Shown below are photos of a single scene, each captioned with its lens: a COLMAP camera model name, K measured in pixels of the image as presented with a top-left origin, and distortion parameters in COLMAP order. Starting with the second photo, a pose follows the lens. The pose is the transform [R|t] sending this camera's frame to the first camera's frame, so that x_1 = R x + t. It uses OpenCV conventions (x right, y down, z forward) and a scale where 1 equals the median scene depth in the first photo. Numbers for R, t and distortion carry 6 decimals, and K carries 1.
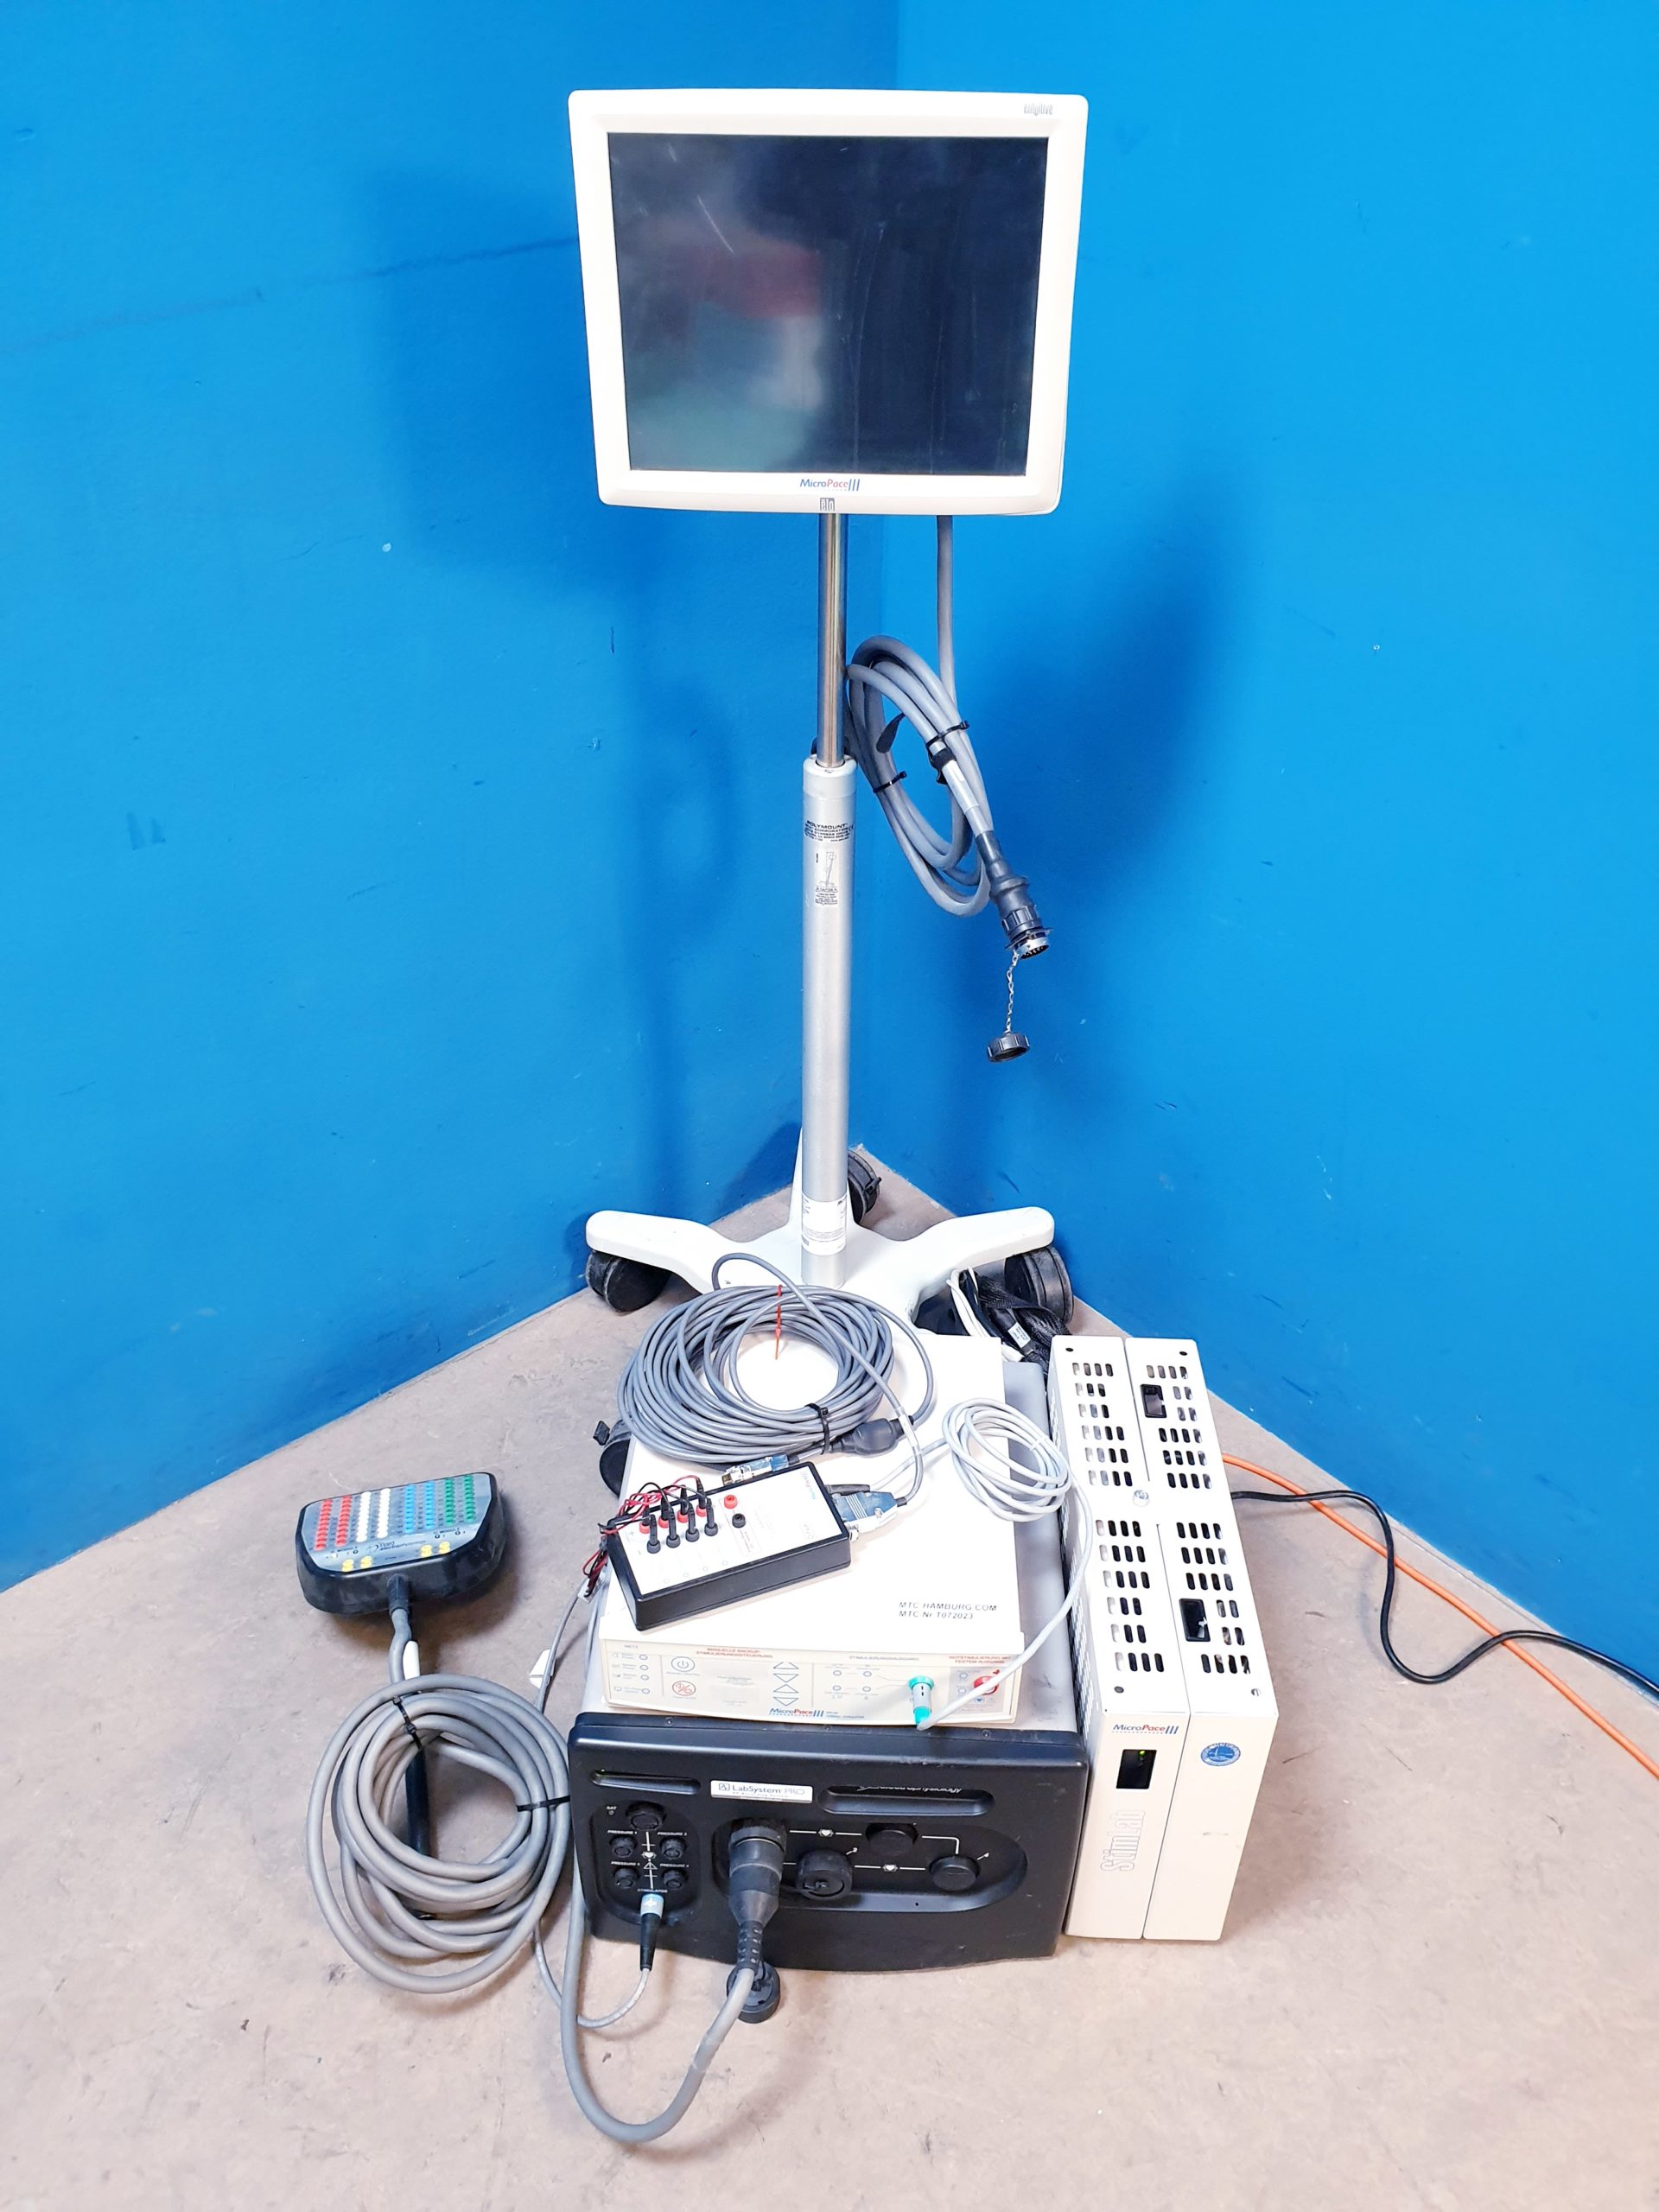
lens RADIAL K [[1742.2, 0, 853.5], [0, 1742.2, 1089.4], [0, 0, 1]] dist [-0.003893, 0.023625]
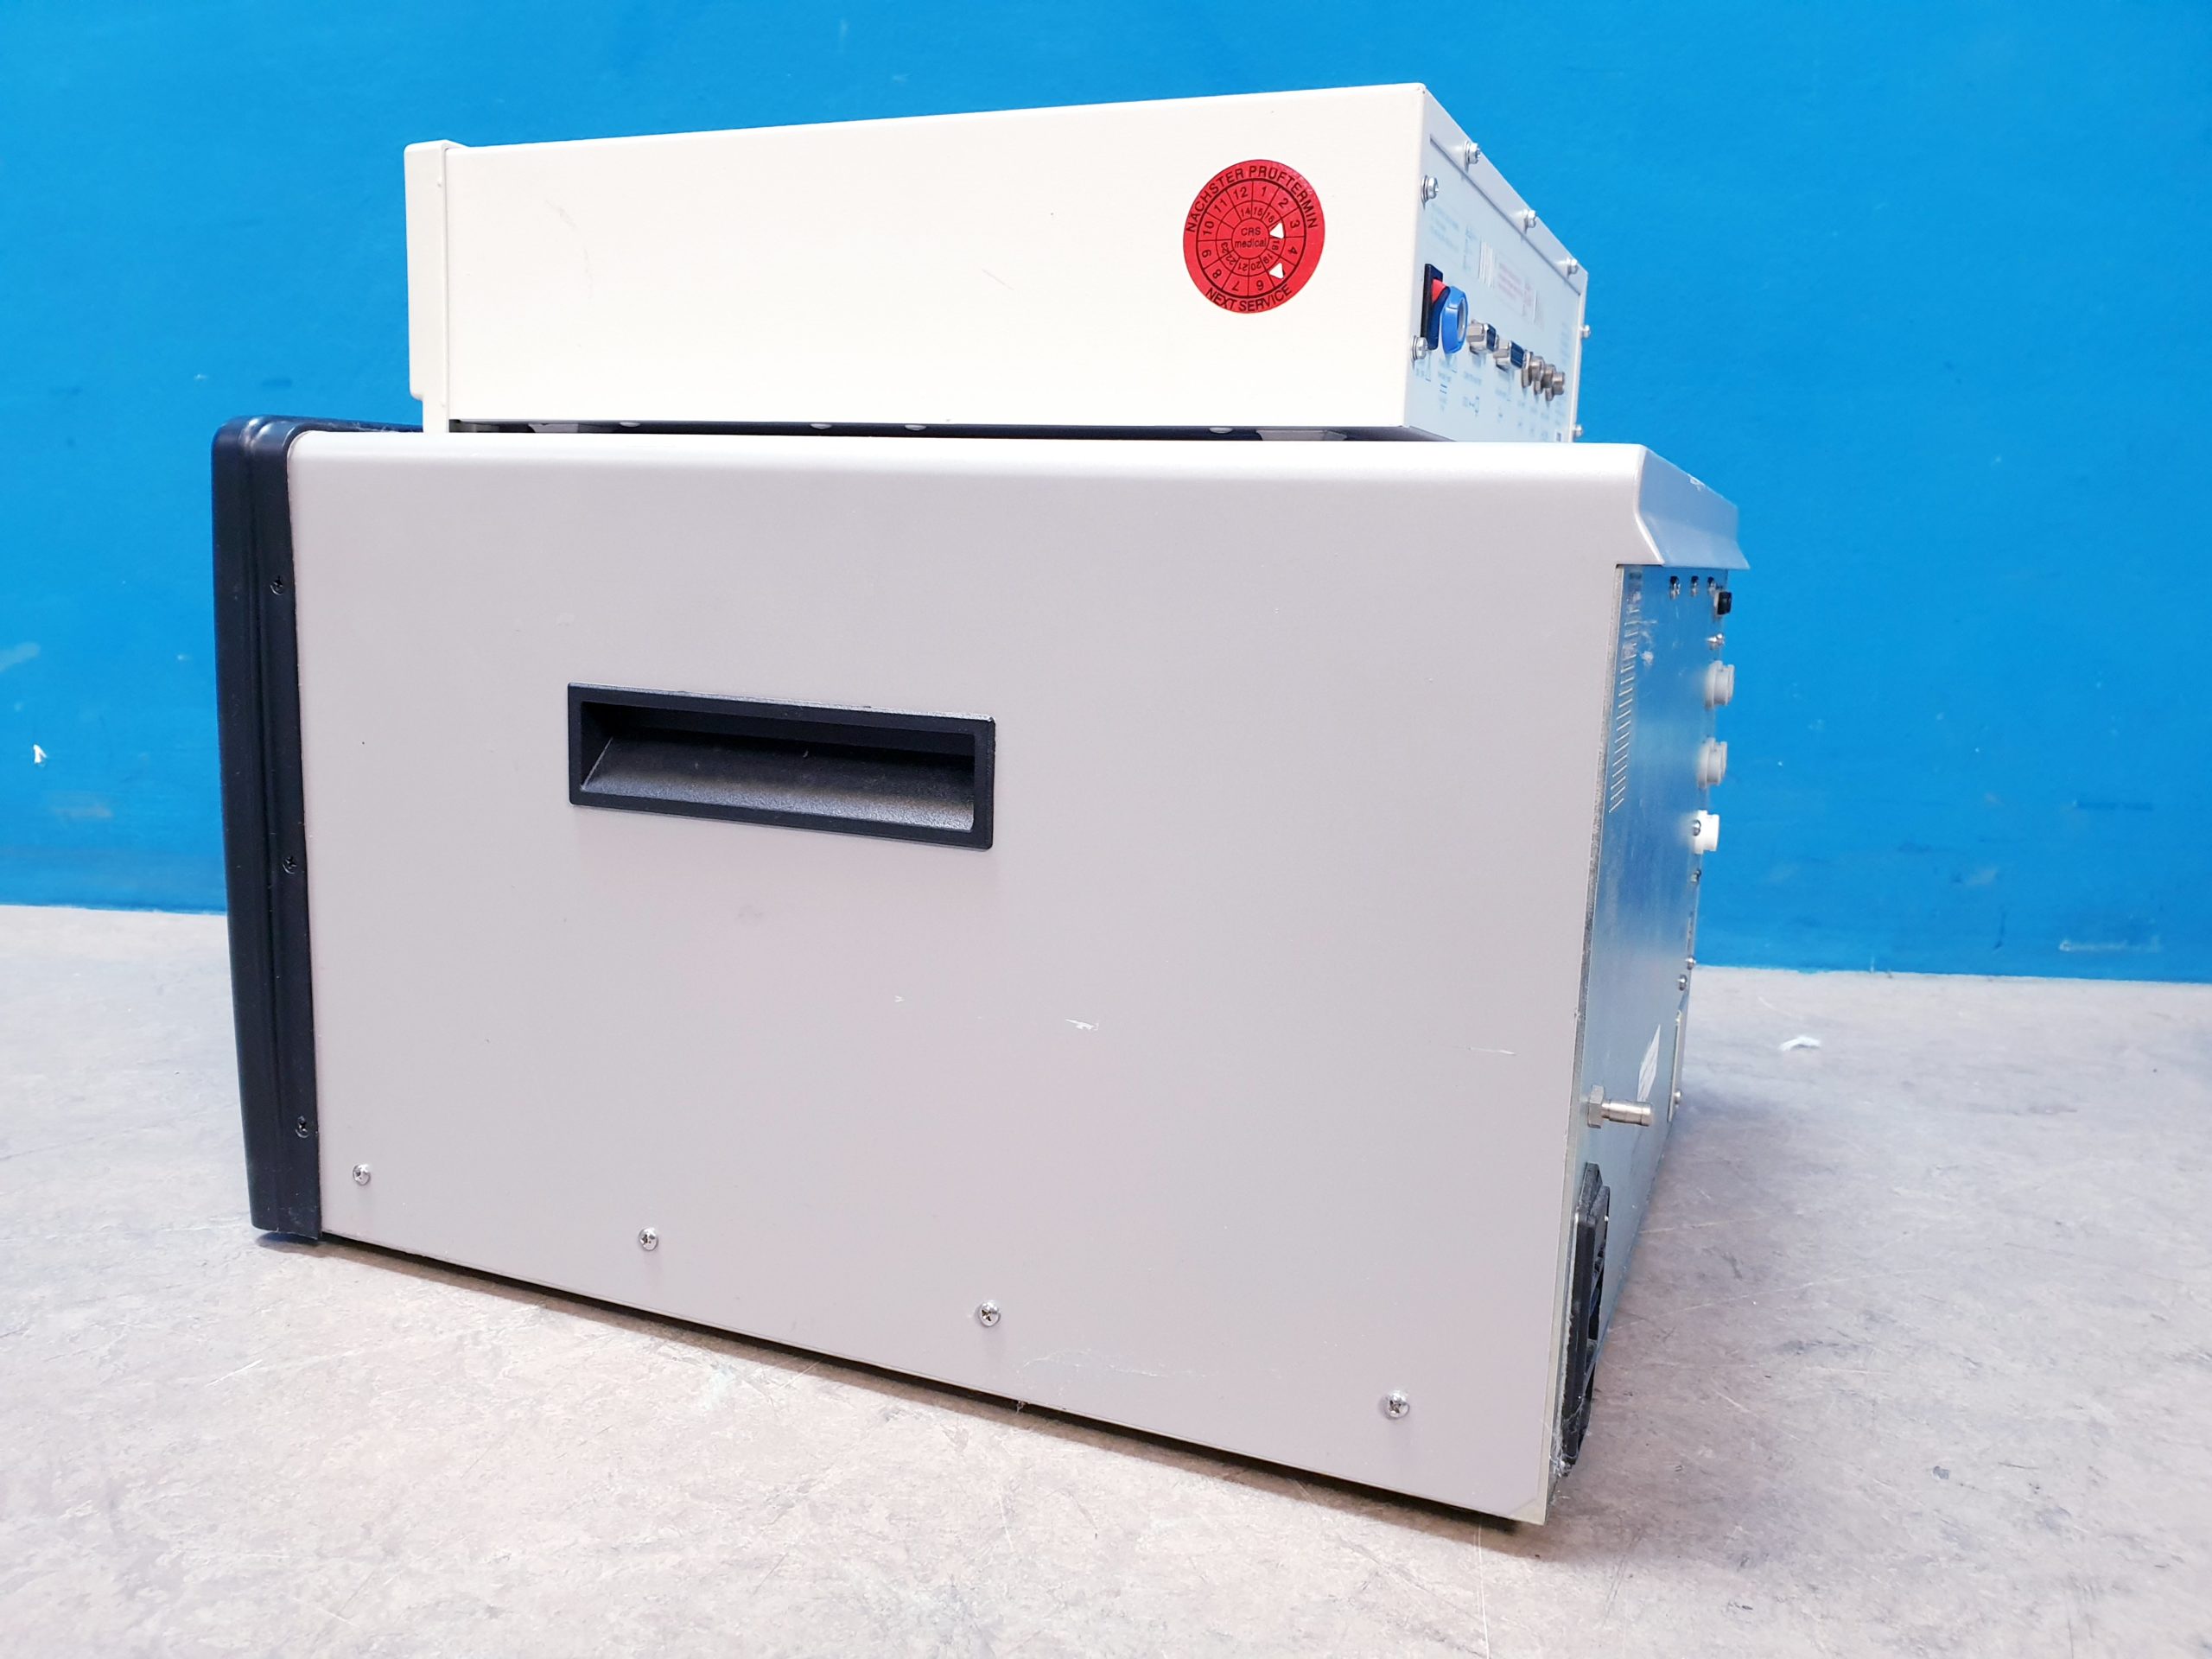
lens RADIAL K [[1742.2, 0, 1081.8], [0, 1742.2, 832.3], [0, 0, 1]] dist [-0.003893, 0.023625]
pose [[0.758814, 0.115341, -0.641013, -0.155174], [-0.394488, 0.864519, -0.311426, 0.560120], [0.518247, 0.489187, 0.701510, 0.636141]]
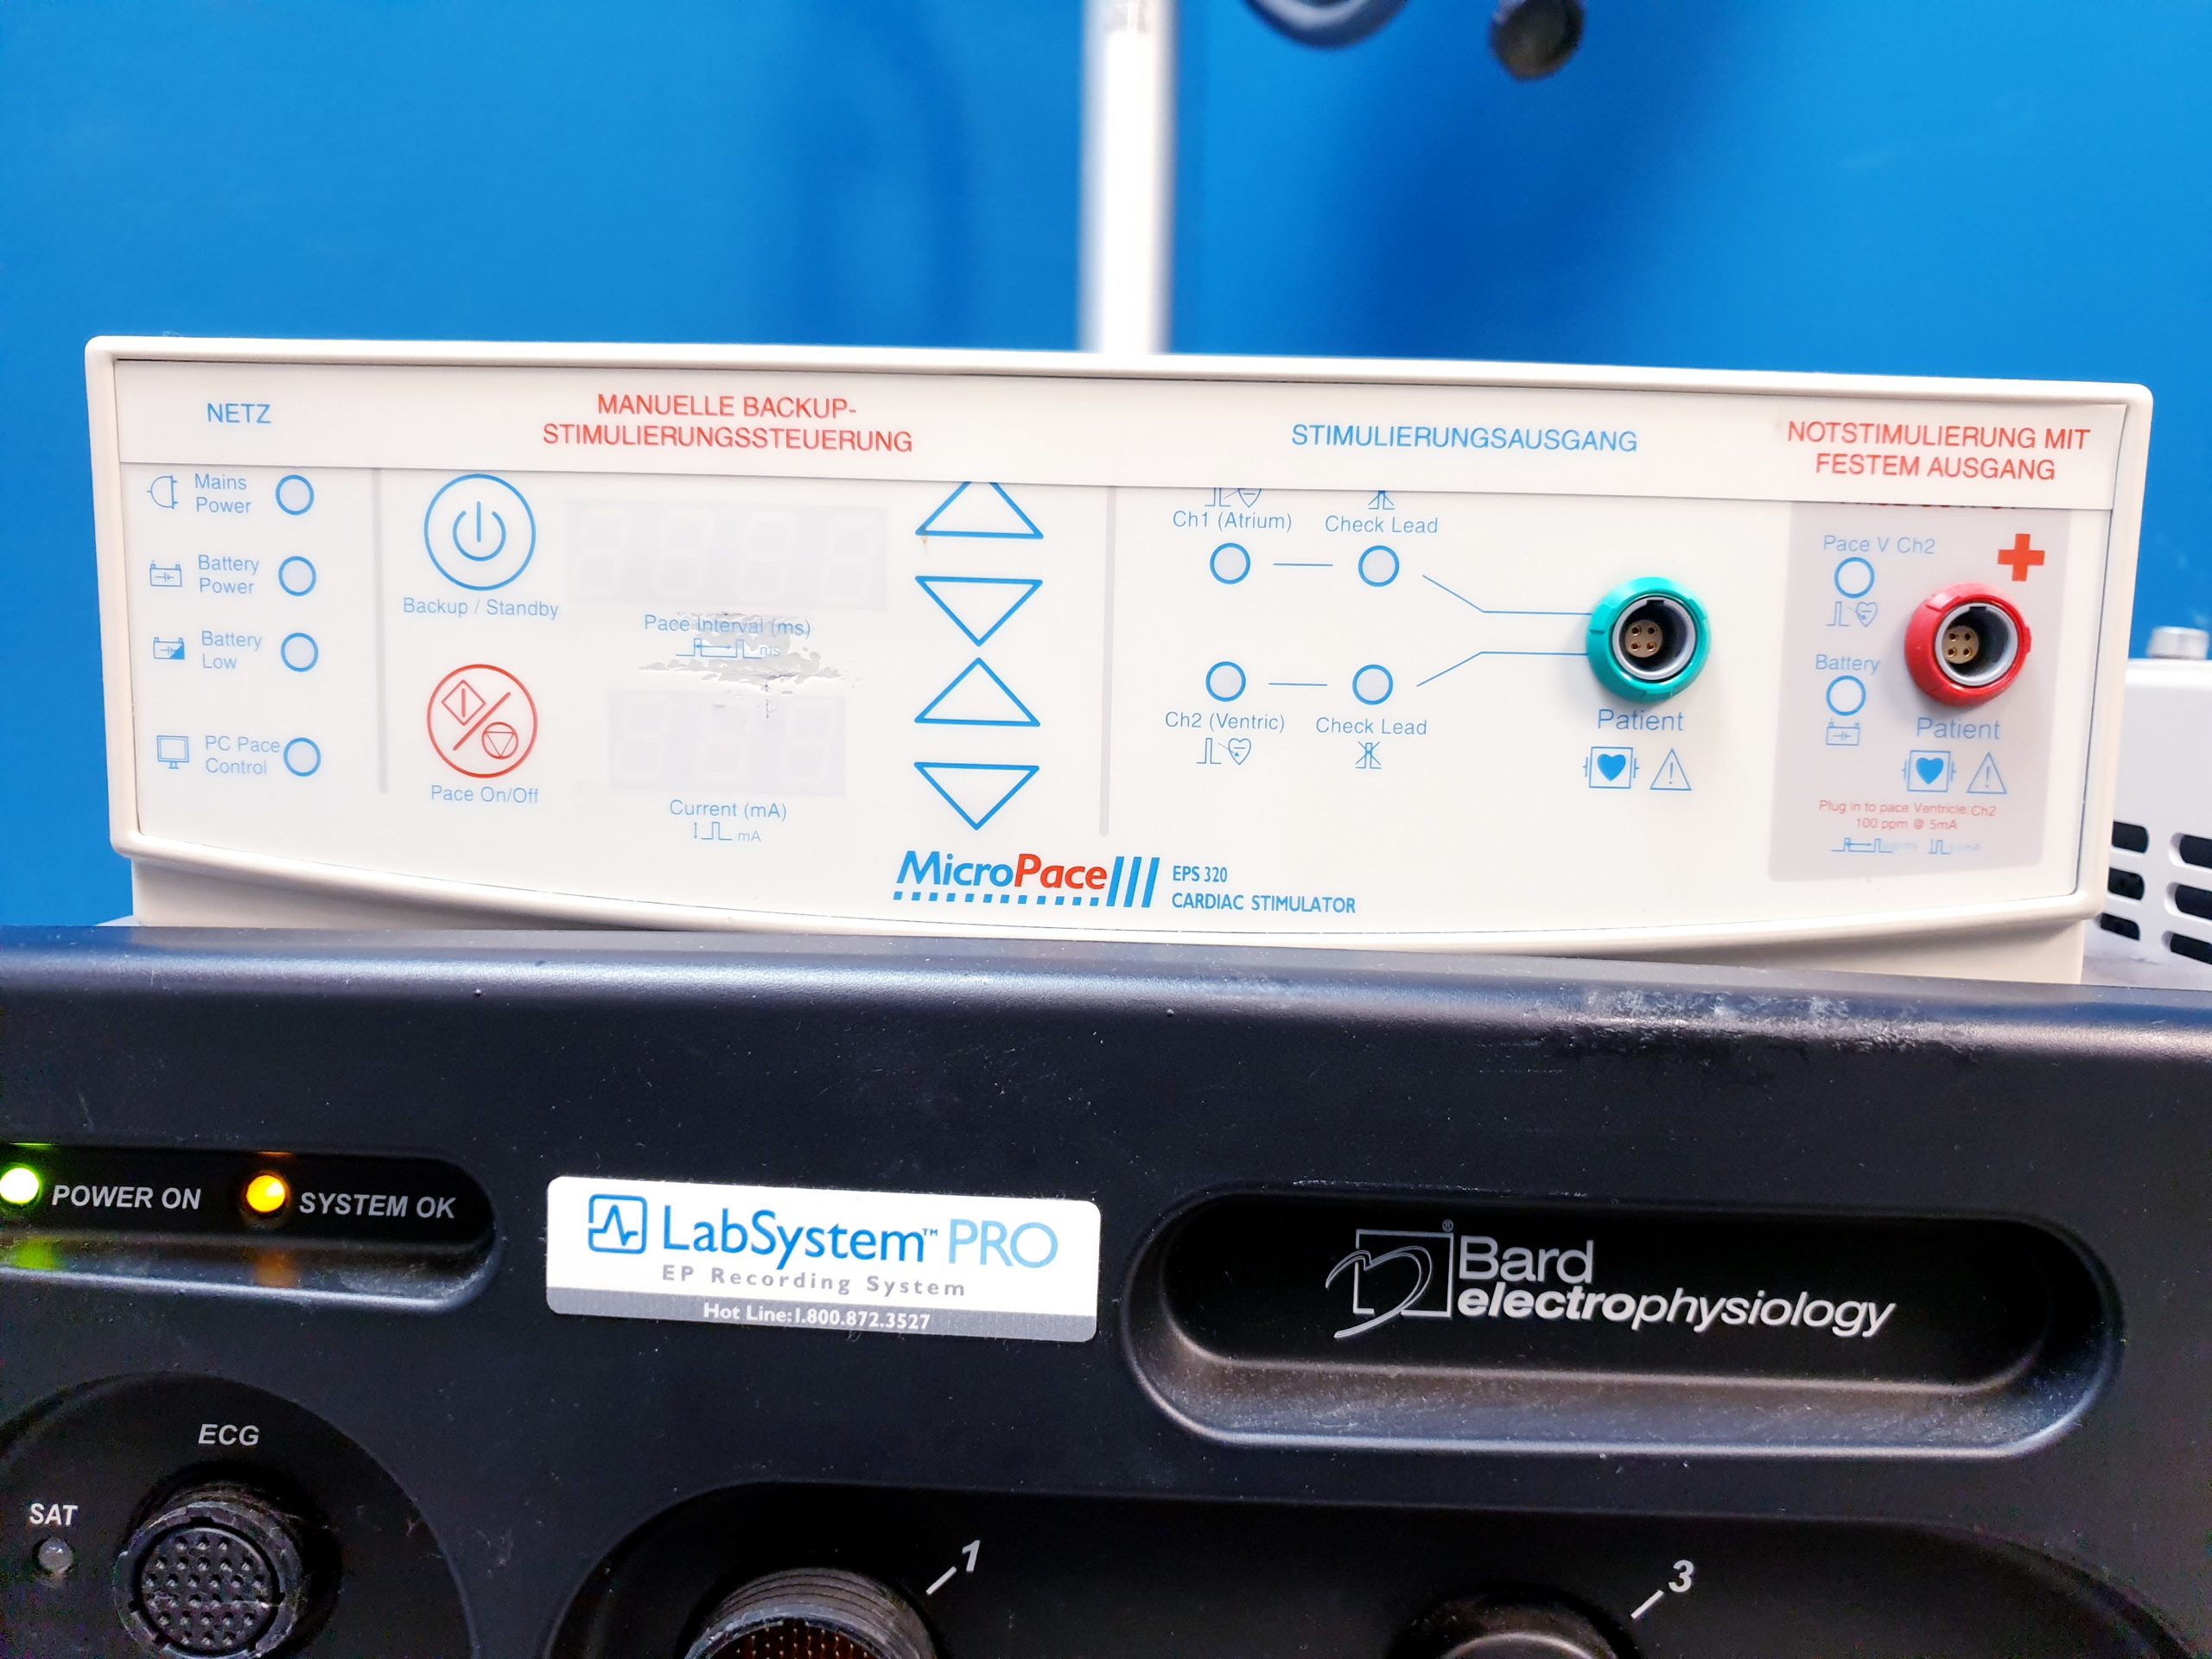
lens RADIAL K [[1742.2, 0, 1115.1], [0, 1742.2, 876.3], [0, 0, 1]] dist [-0.003893, 0.023625]
pose [[0.999972, 0.001877, -0.007228, -0.018968], [-0.004960, 0.890492, -0.454971, 0.413455], [0.005583, 0.454995, 0.890477, 0.753255]]
